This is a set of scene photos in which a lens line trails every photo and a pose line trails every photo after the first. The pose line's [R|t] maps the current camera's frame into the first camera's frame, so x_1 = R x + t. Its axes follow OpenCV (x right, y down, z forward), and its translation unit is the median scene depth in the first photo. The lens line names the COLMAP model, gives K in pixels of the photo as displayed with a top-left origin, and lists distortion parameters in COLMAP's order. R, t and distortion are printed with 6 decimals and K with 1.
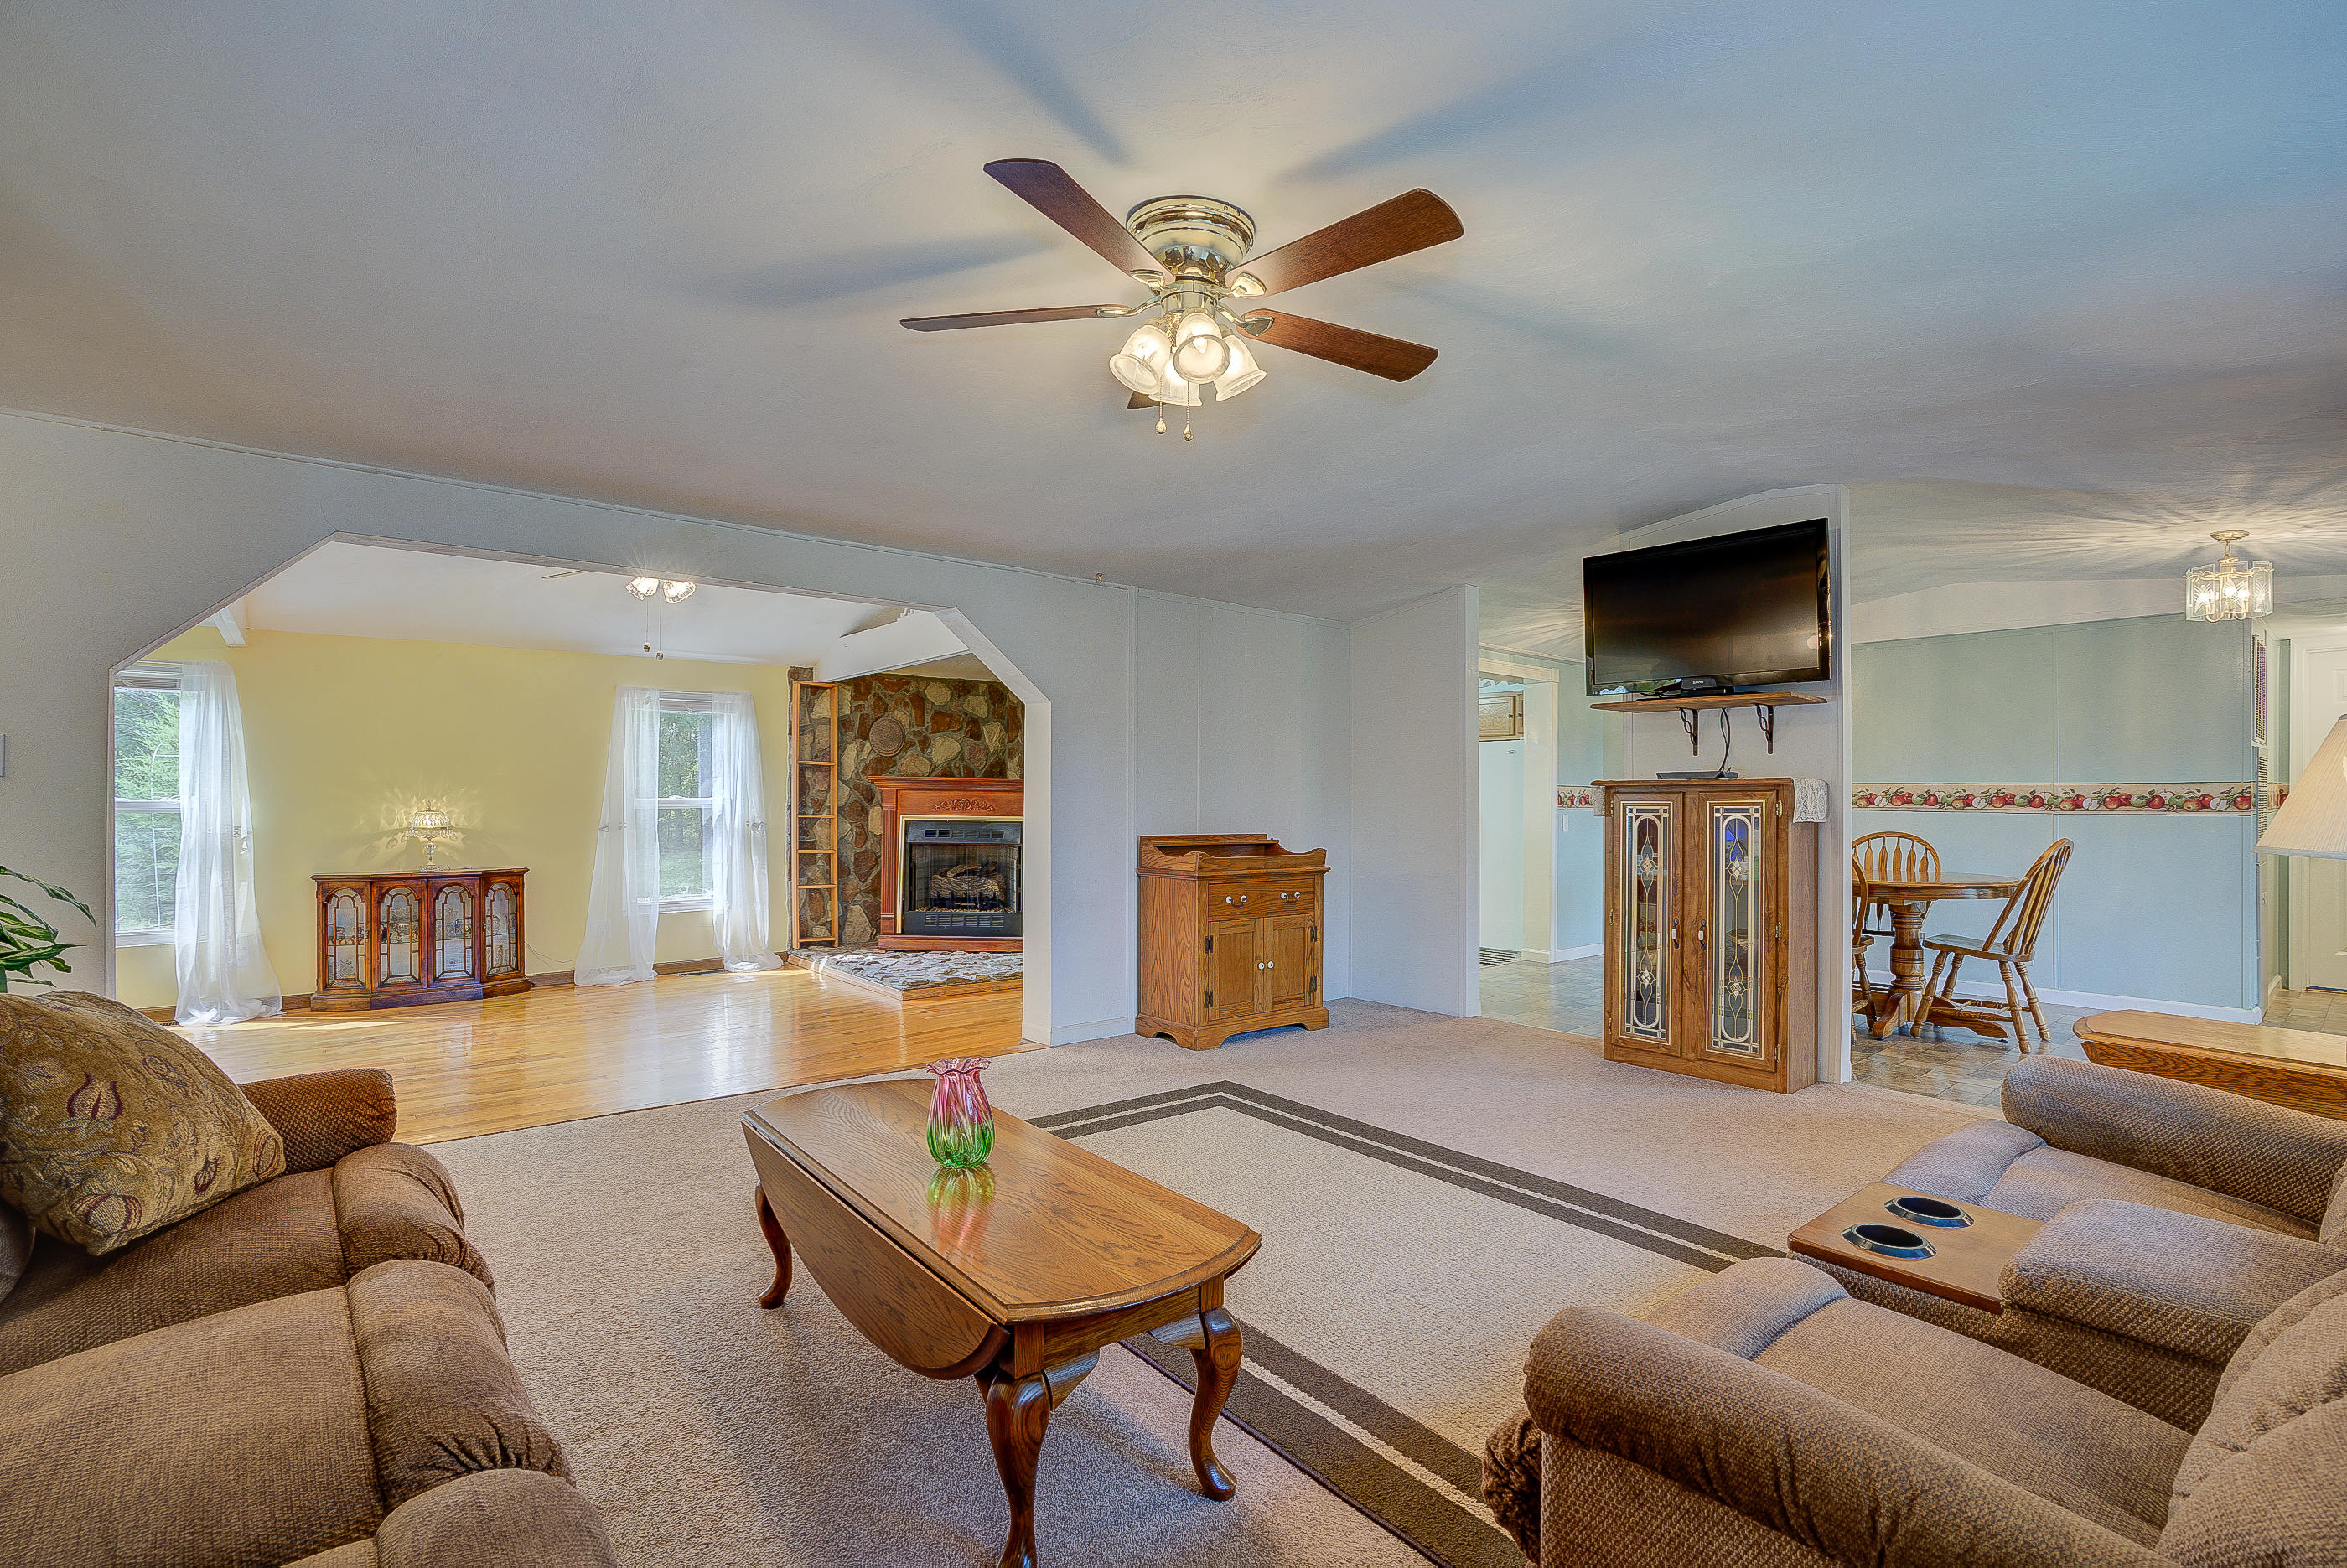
lens RADIAL K [[1107.7, 0, 1173.5], [0, 1107.7, 784.0], [0, 0, 1]] dist [-0.072032, 0.027213]
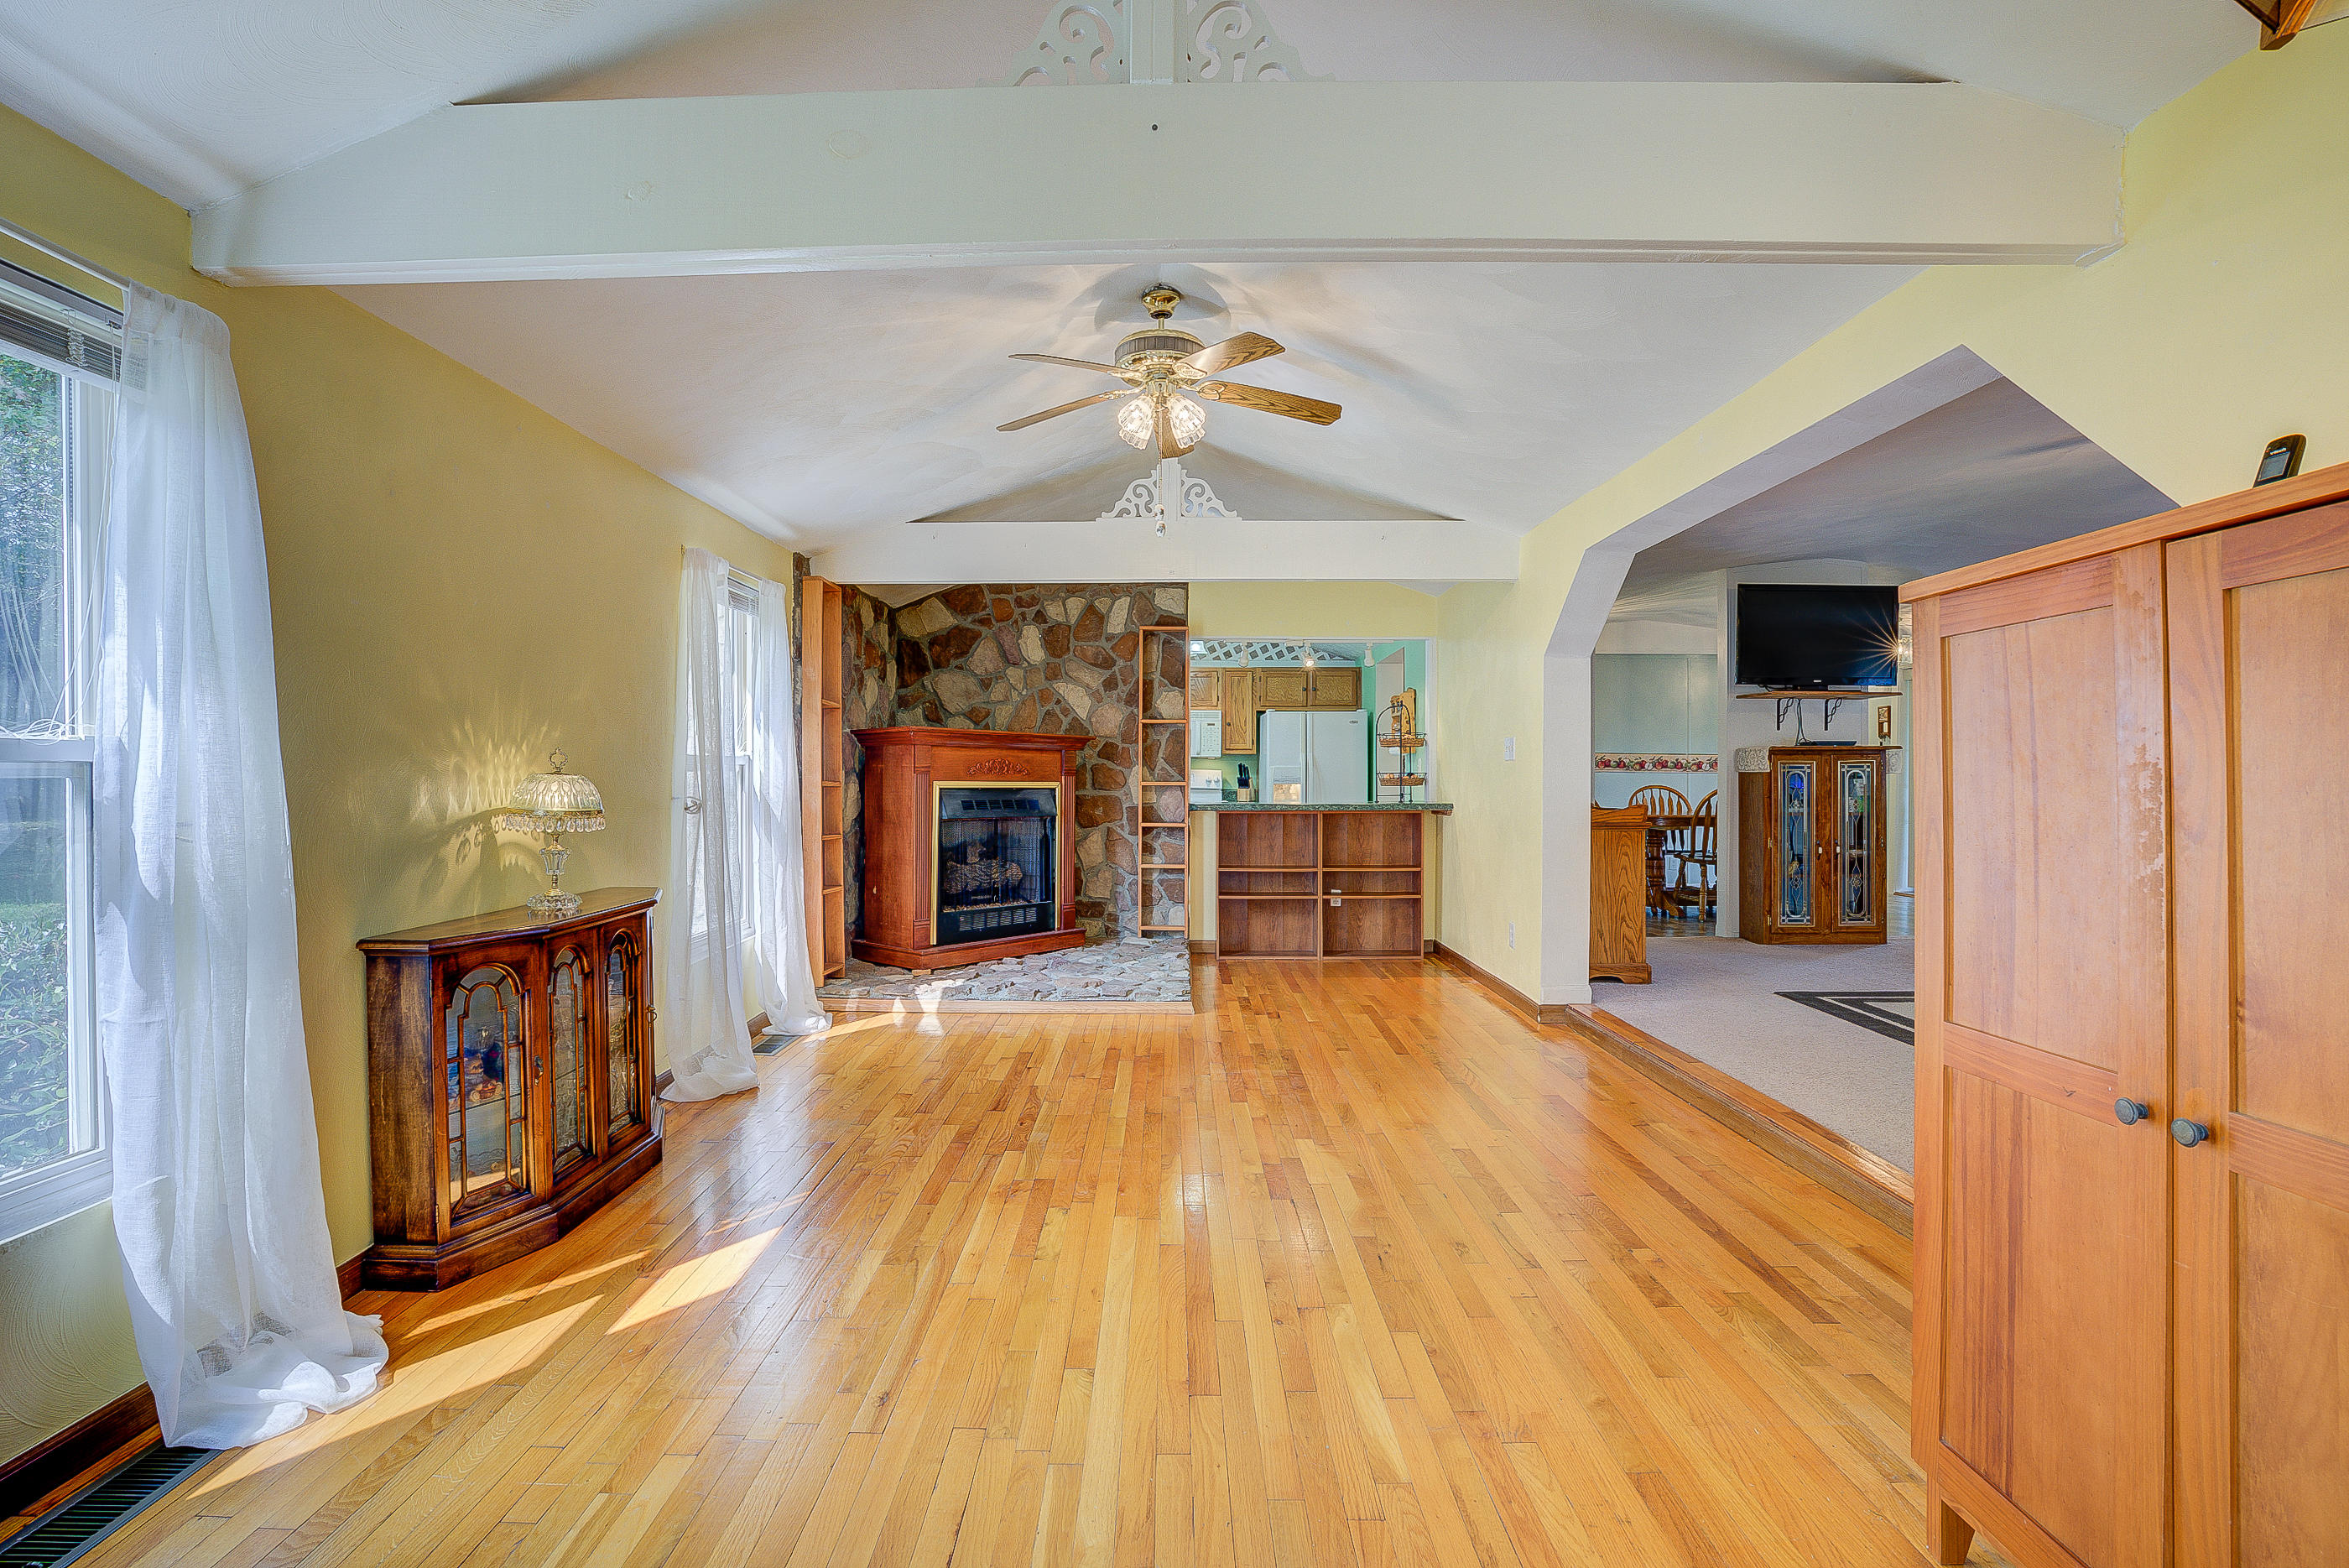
lens RADIAL K [[1108.8, 0, 1174.5], [0, 1108.8, 784.0], [0, 0, 1]] dist [-0.072032, 0.027213]
pose [[0.641862, -0.008765, 0.766770, -0.903311], [-0.007892, 0.999806, 0.018035, 0.020215], [-0.766779, -0.017628, 0.641669, 0.535159]]
